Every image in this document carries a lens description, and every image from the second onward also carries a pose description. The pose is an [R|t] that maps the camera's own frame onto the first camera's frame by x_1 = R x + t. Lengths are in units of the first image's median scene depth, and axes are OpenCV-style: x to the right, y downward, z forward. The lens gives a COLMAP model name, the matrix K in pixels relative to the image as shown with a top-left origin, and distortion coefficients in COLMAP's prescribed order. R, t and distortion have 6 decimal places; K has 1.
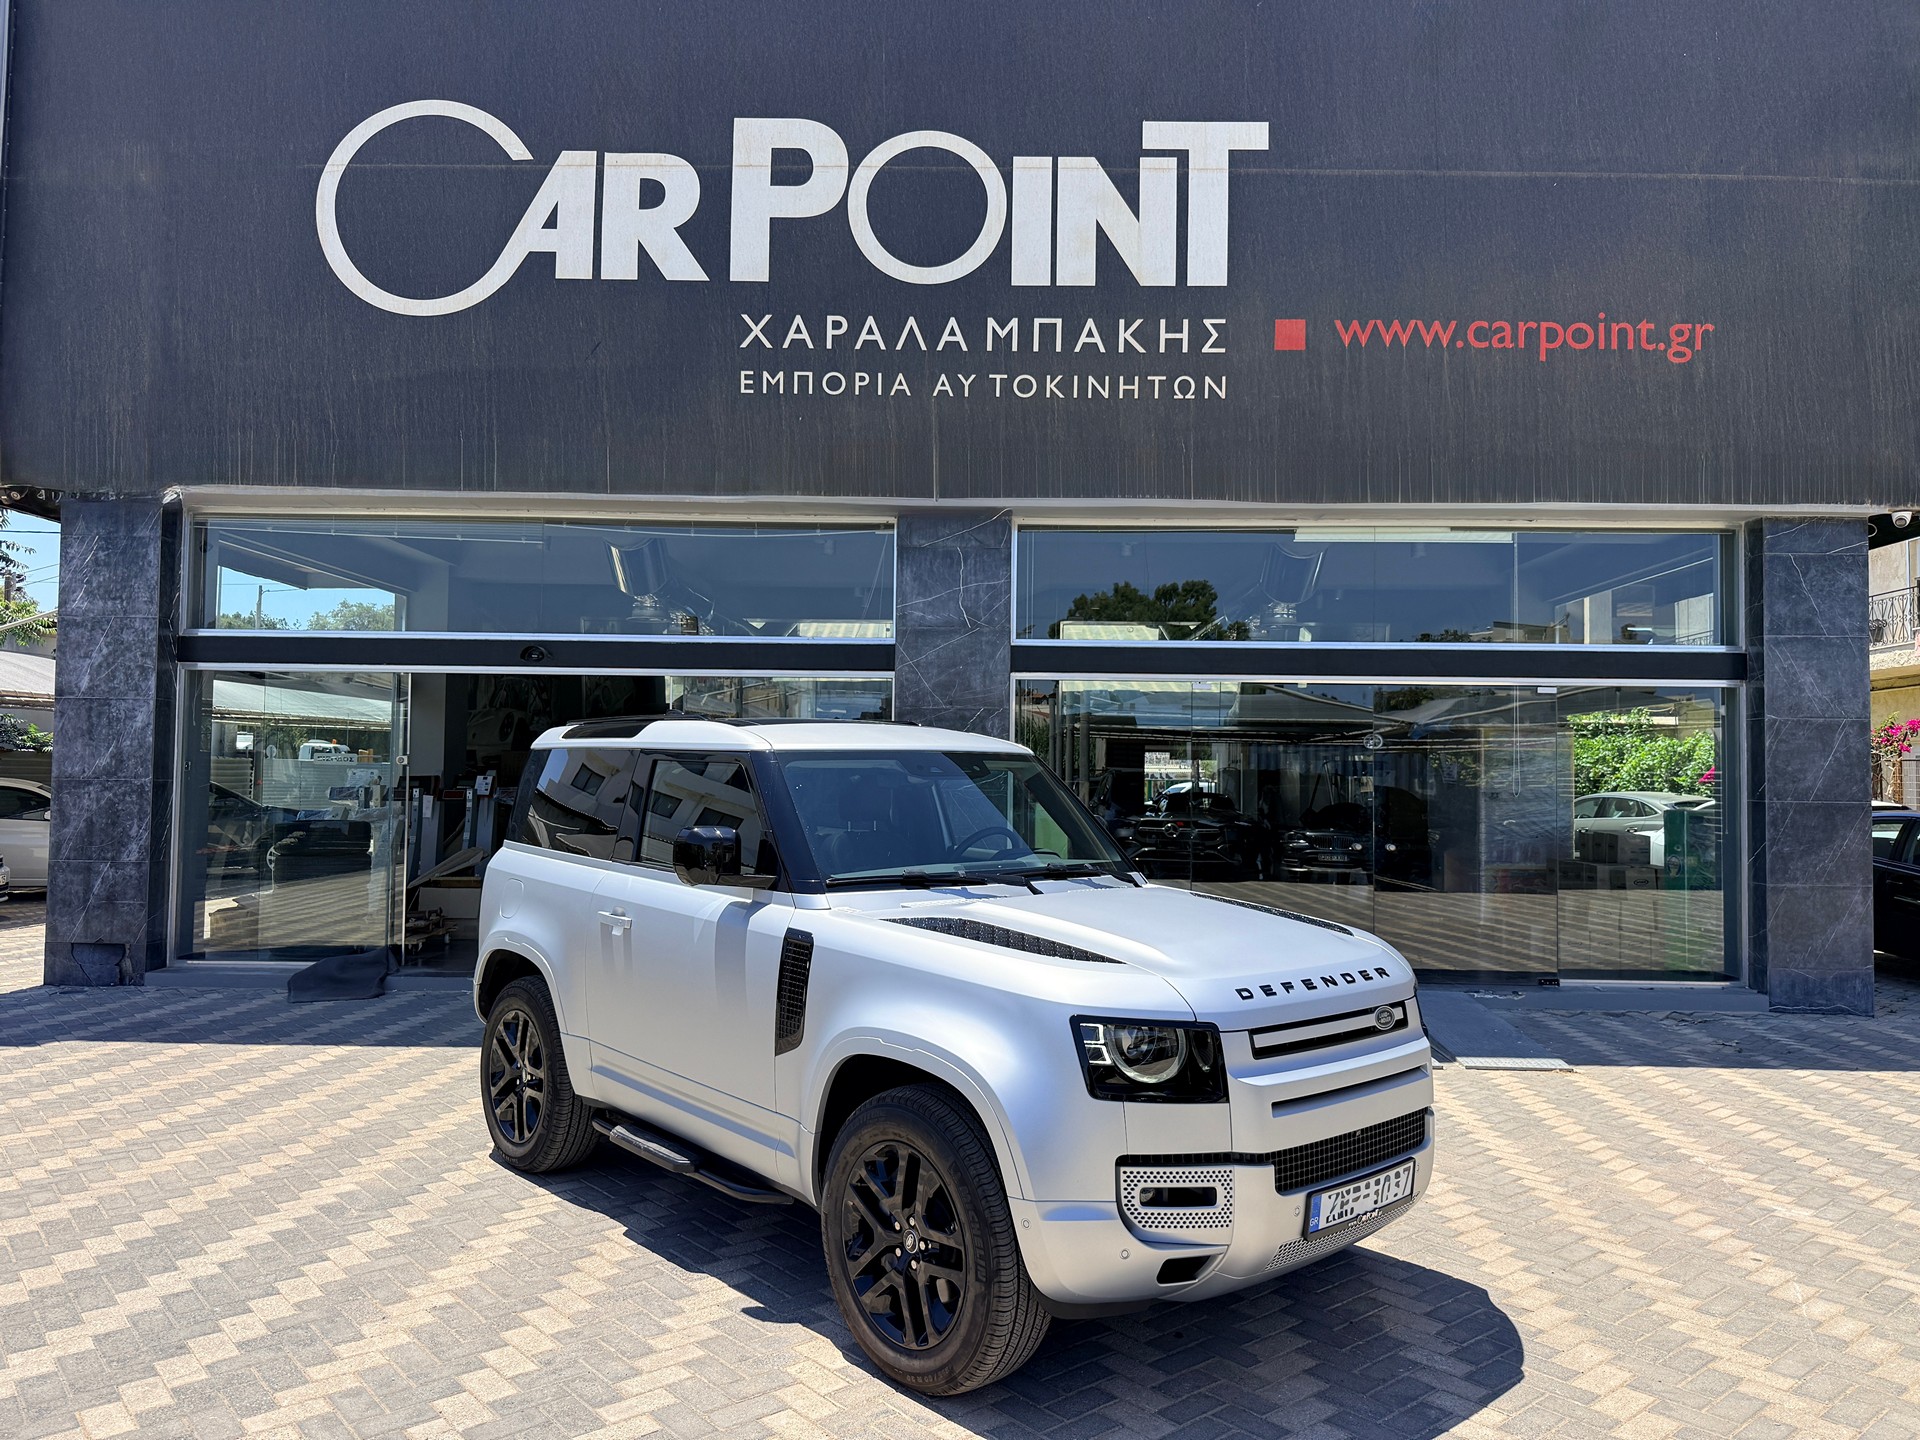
lens RADIAL K [[1370.7, 0, 943.3], [0, 1370.7, 699.9], [0, 0, 1]] dist [0.008478, -0.019923]
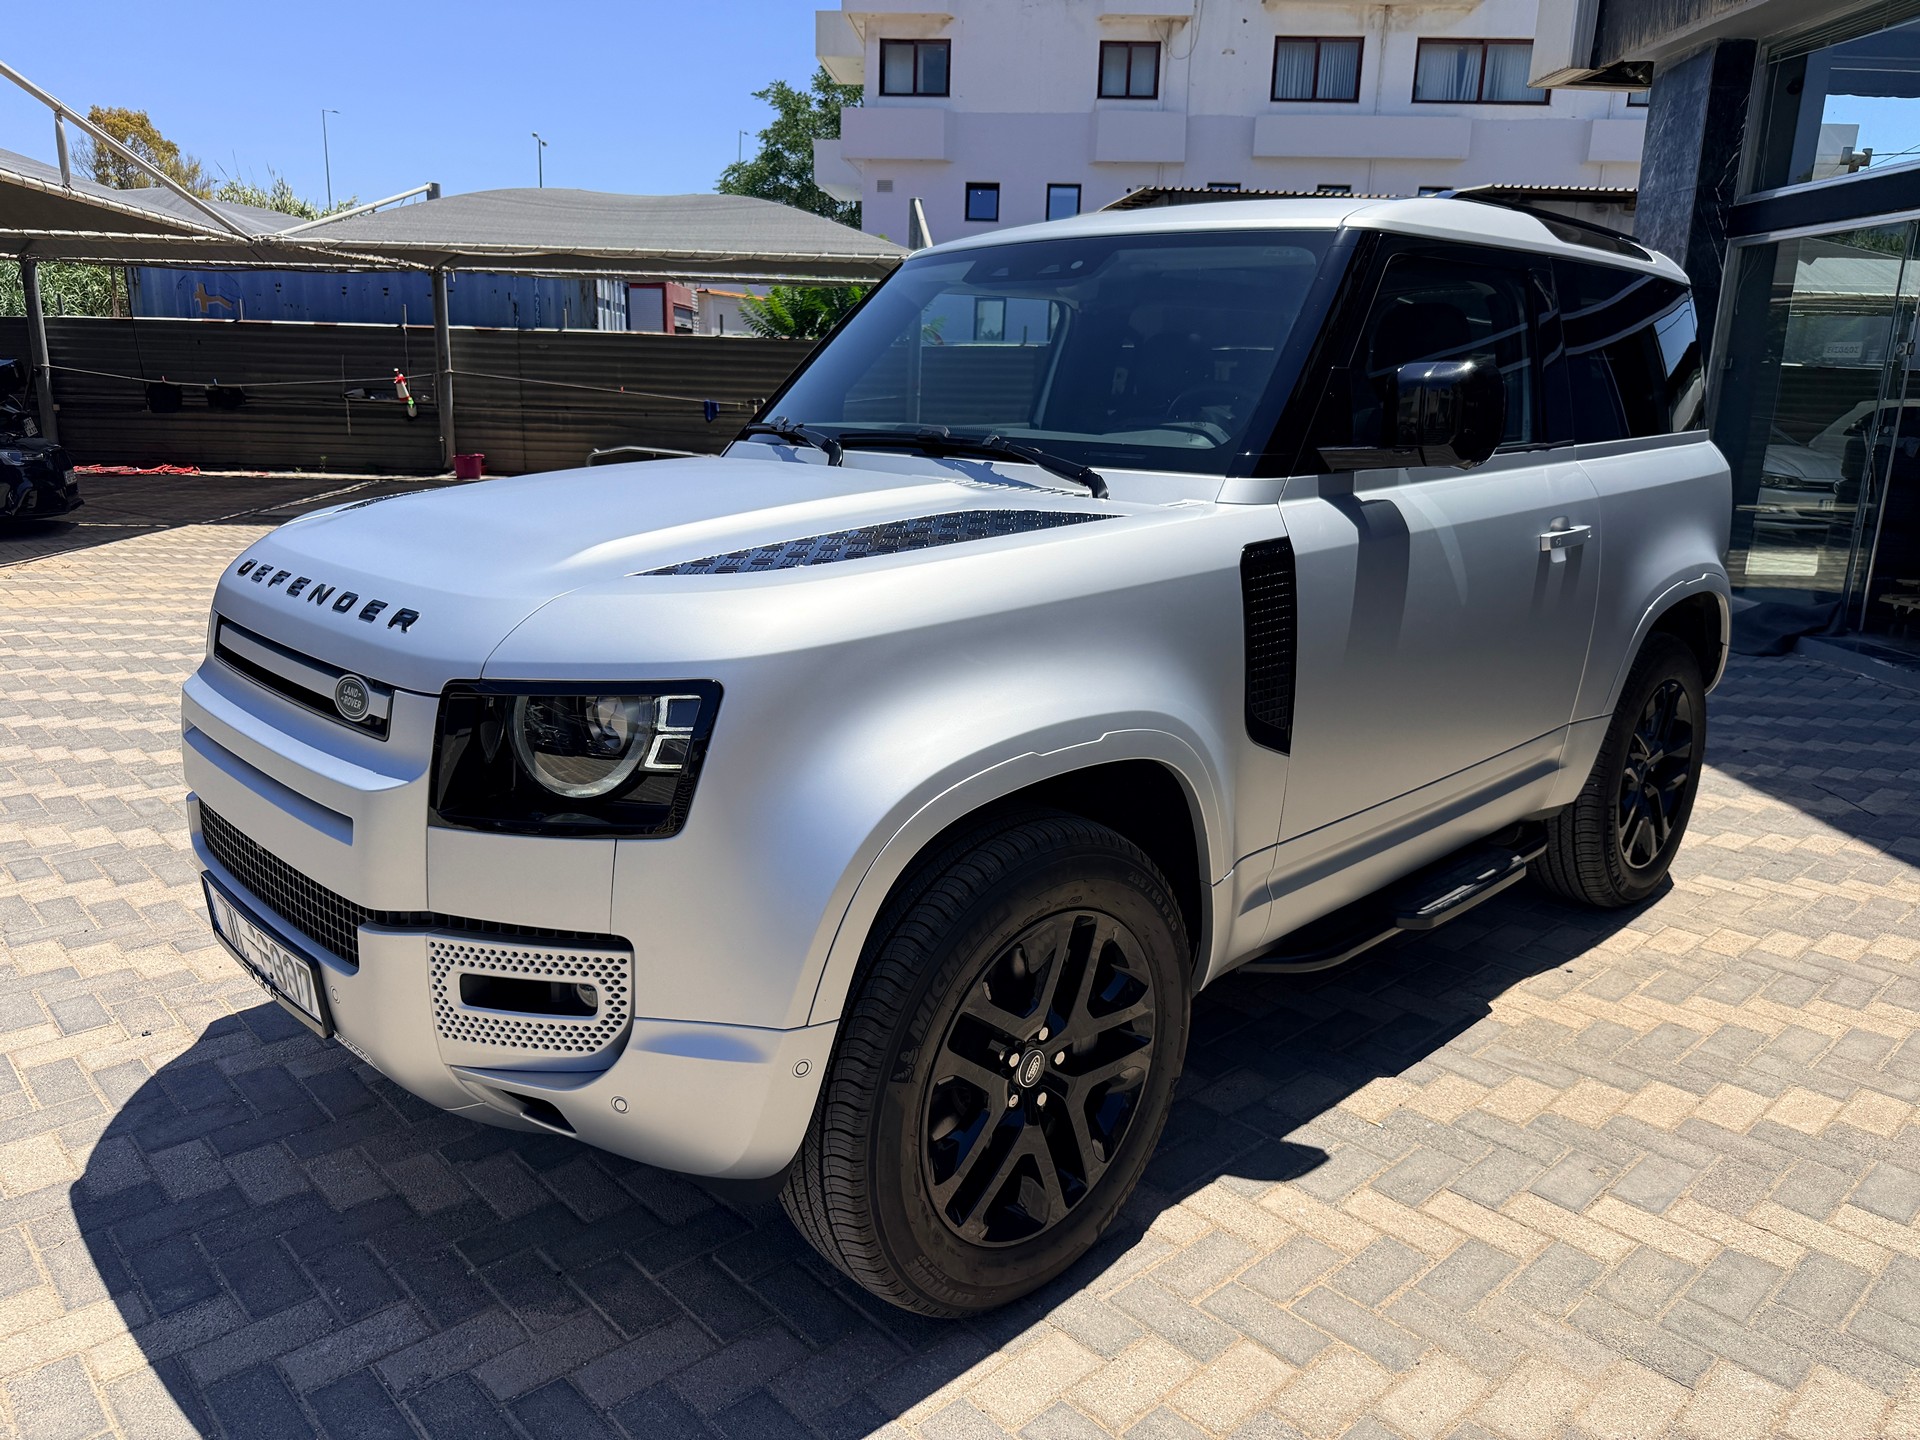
lens RADIAL K [[1370.7, 0, 967.6], [0, 1370.7, 724.9], [0, 0, 1]] dist [0.008478, -0.019923]
pose [[0.069851, 0.234662, -0.969564, 0.679819], [0.030097, 0.971000, 0.237178, 0.109376], [0.997103, -0.045748, 0.060762, 0.992352]]
